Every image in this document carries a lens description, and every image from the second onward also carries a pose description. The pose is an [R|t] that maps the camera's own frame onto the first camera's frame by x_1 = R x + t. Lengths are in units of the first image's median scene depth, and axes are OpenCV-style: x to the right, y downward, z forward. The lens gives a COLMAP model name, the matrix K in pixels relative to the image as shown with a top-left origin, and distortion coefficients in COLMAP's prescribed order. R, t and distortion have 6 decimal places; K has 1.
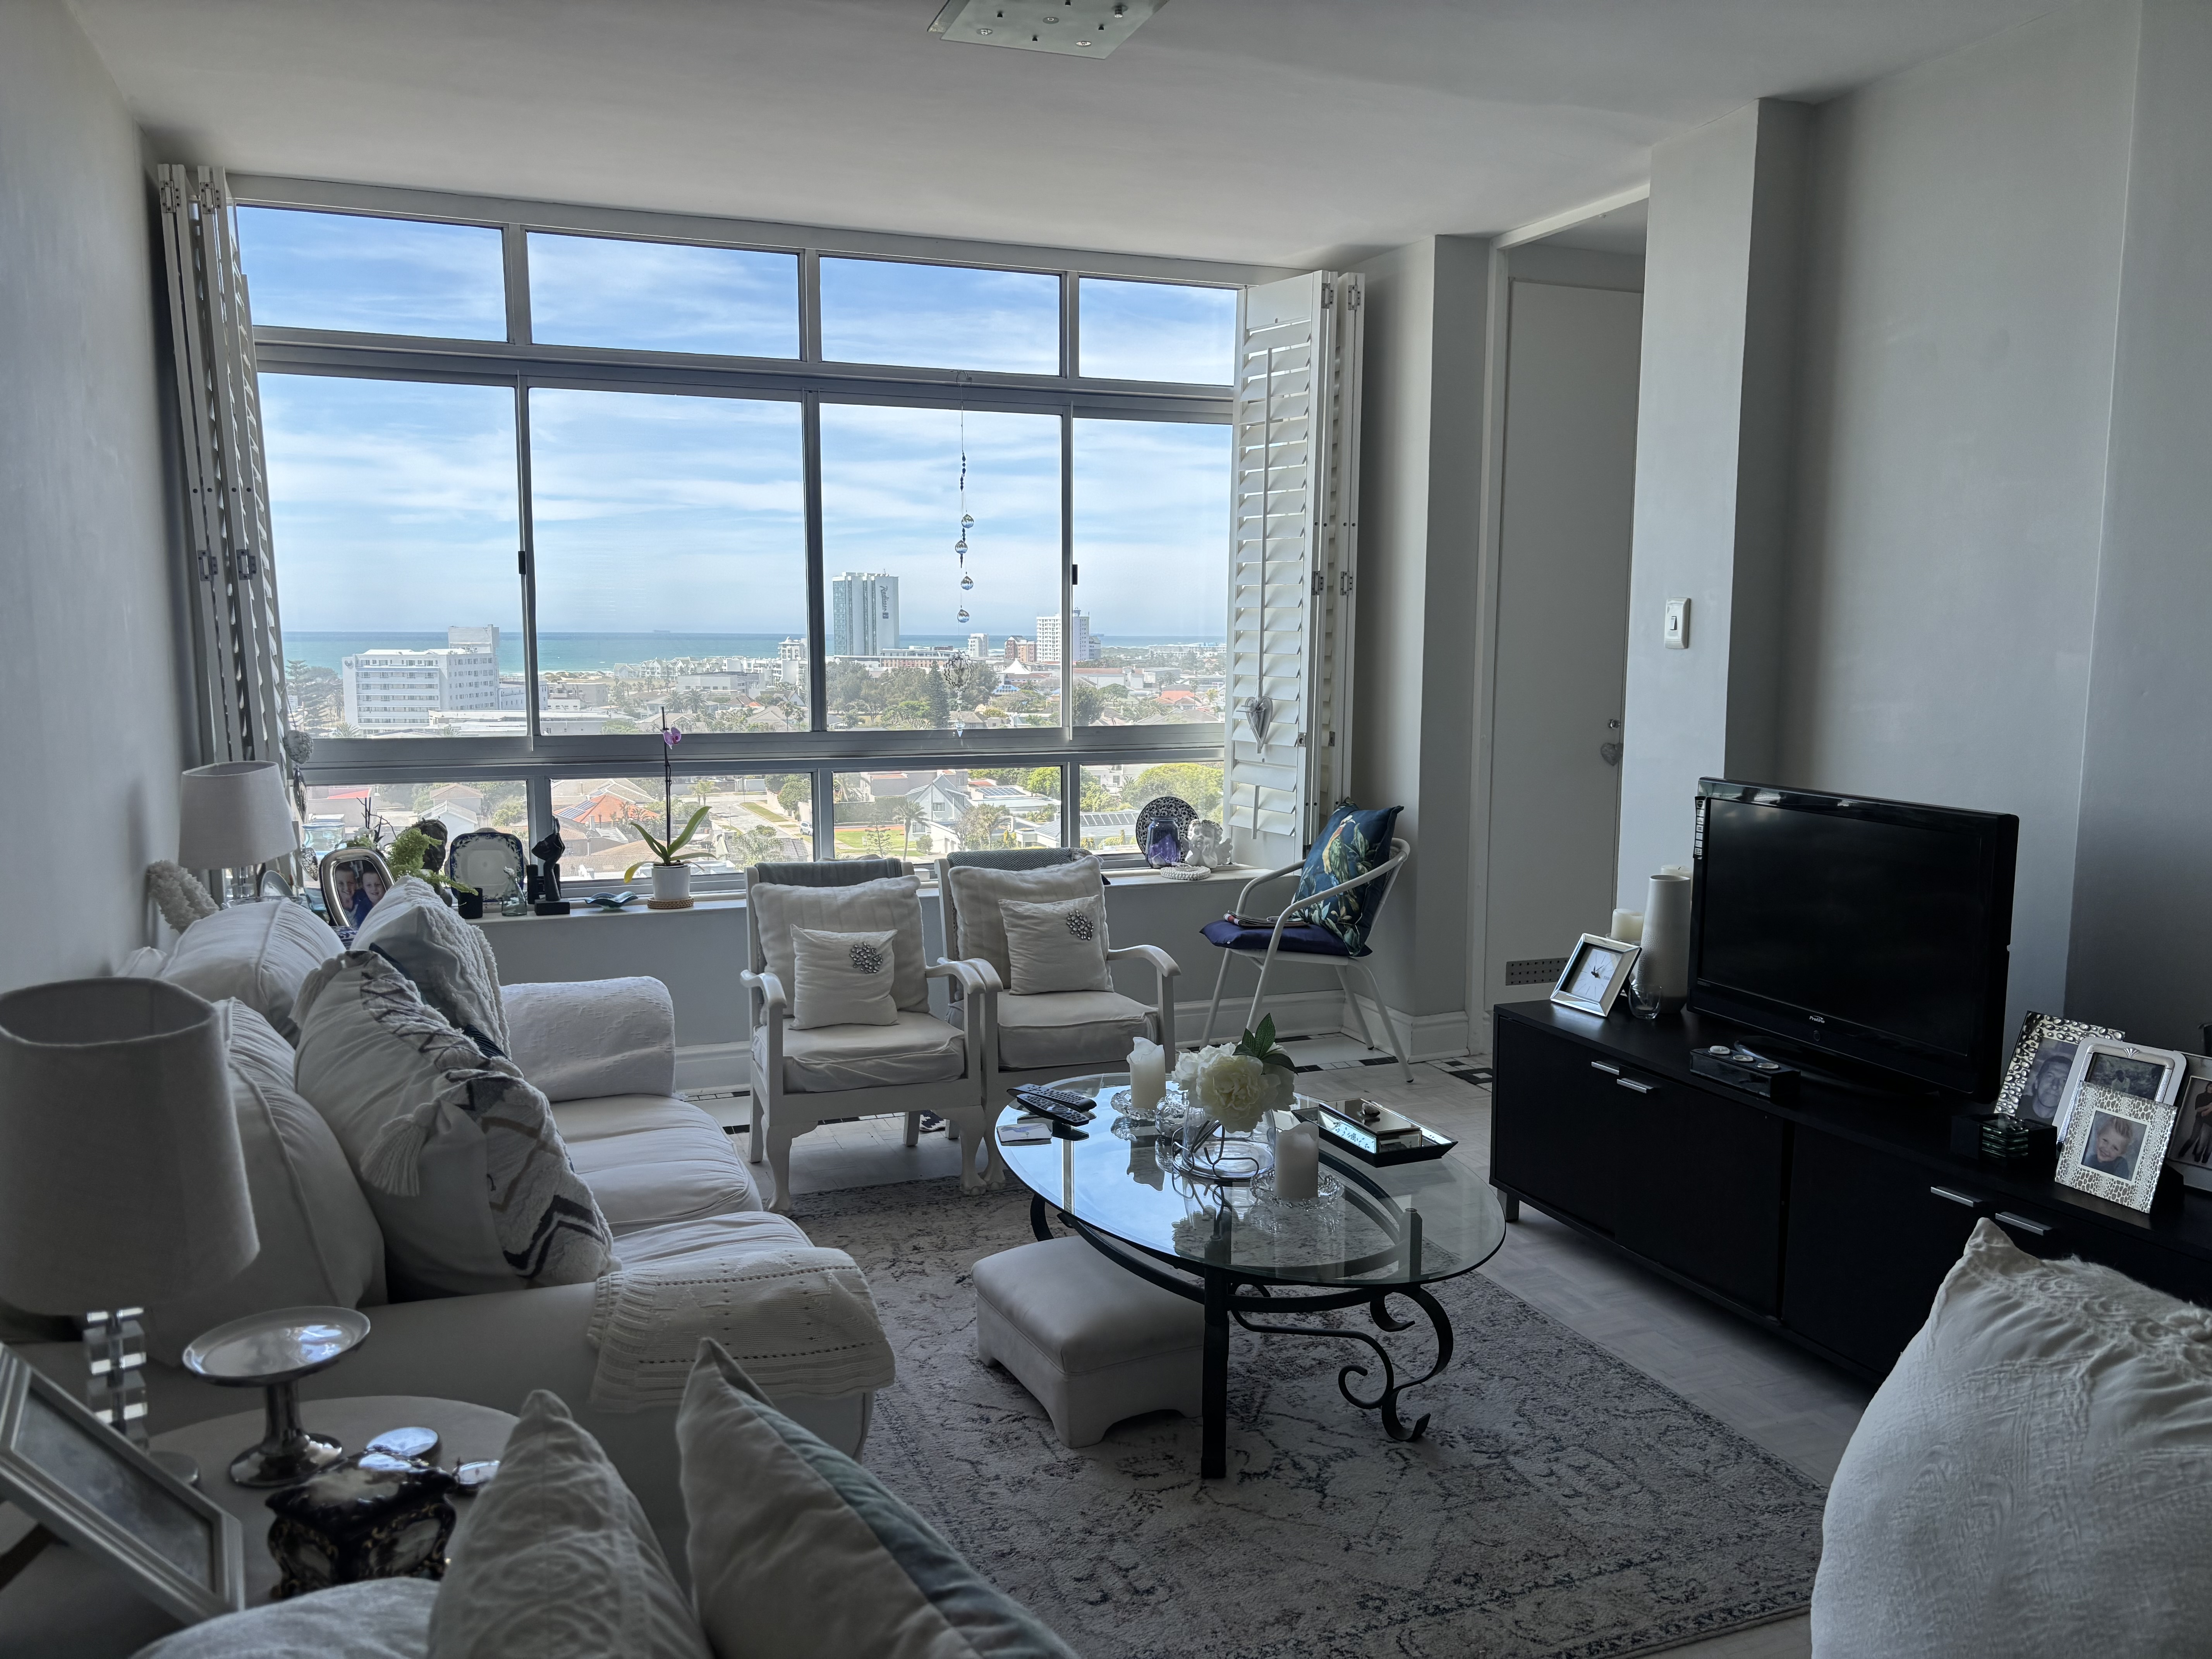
lens RADIAL K [[1688.7, 0, 1119.8], [0, 1688.7, 879.8], [0, 0, 1]] dist [0.052398, -0.032052]
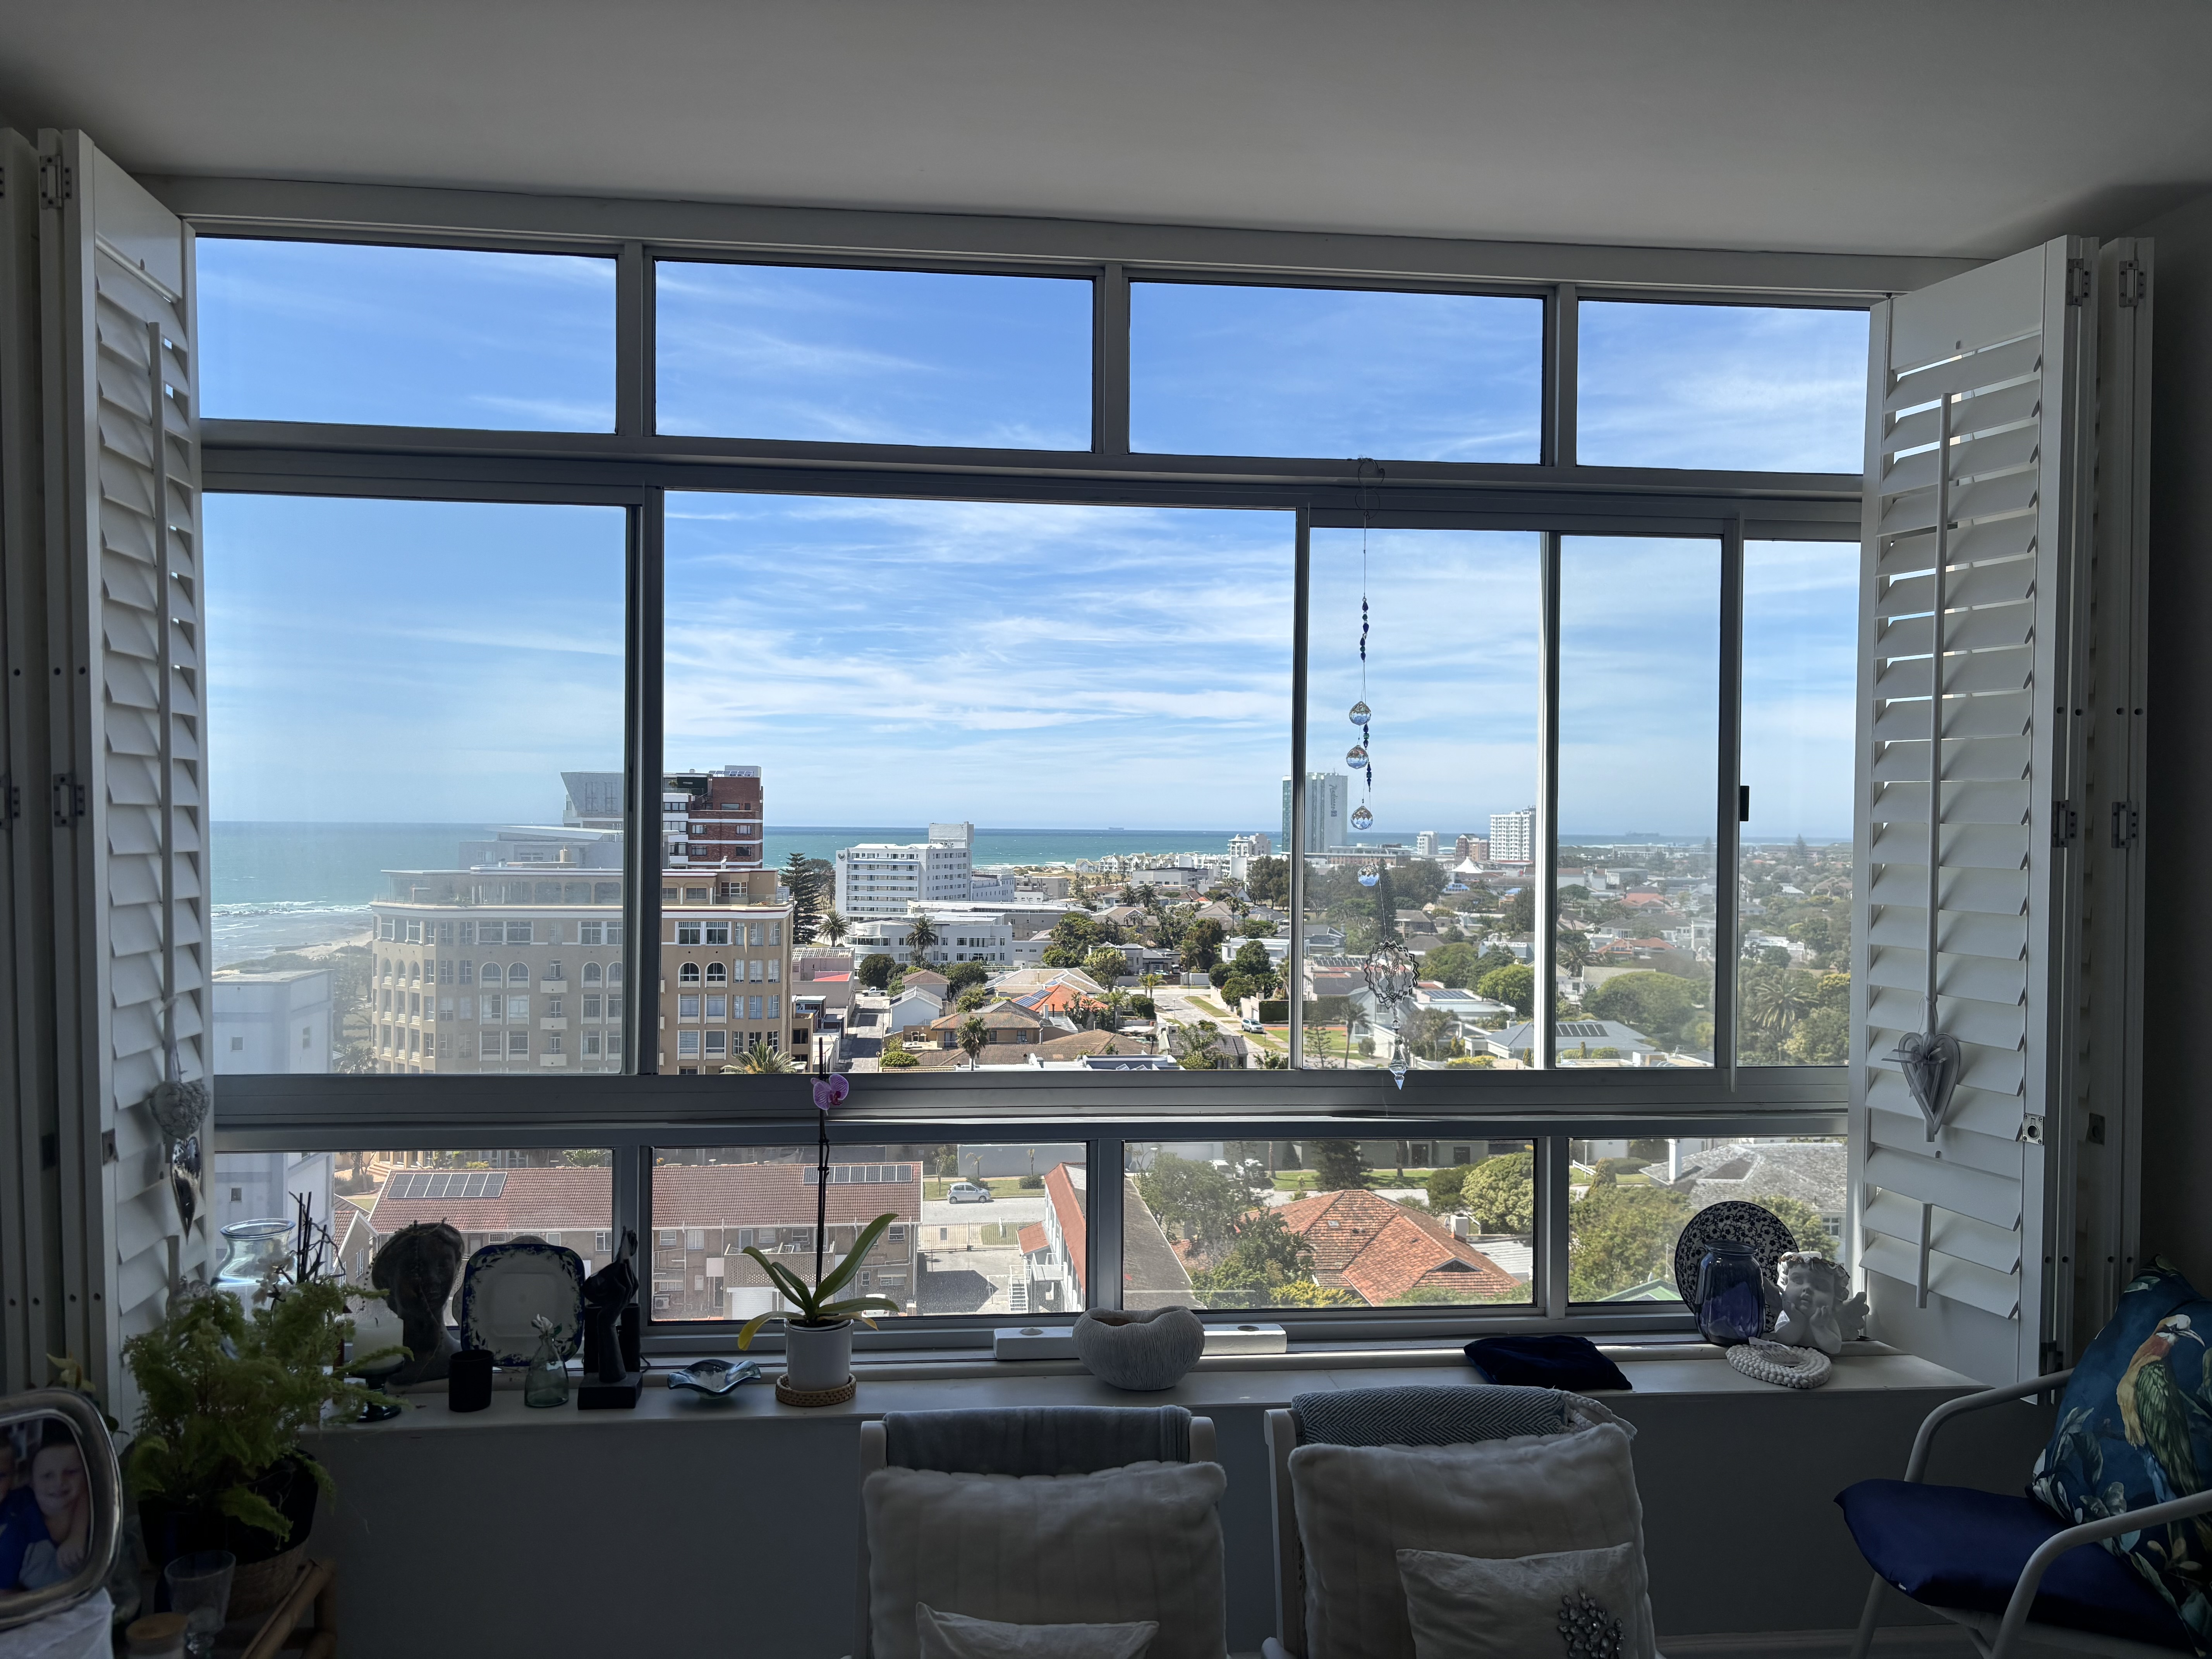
lens RADIAL K [[1688.7, 0, 1096.6], [0, 1688.7, 836.3], [0, 0, 1]] dist [0.052398, -0.032052]
pose [[0.961917, 0.007749, -0.273232, -0.021386], [-0.045963, 0.989950, -0.133740, -0.085494], [0.269449, 0.141205, 0.952606, 0.414641]]
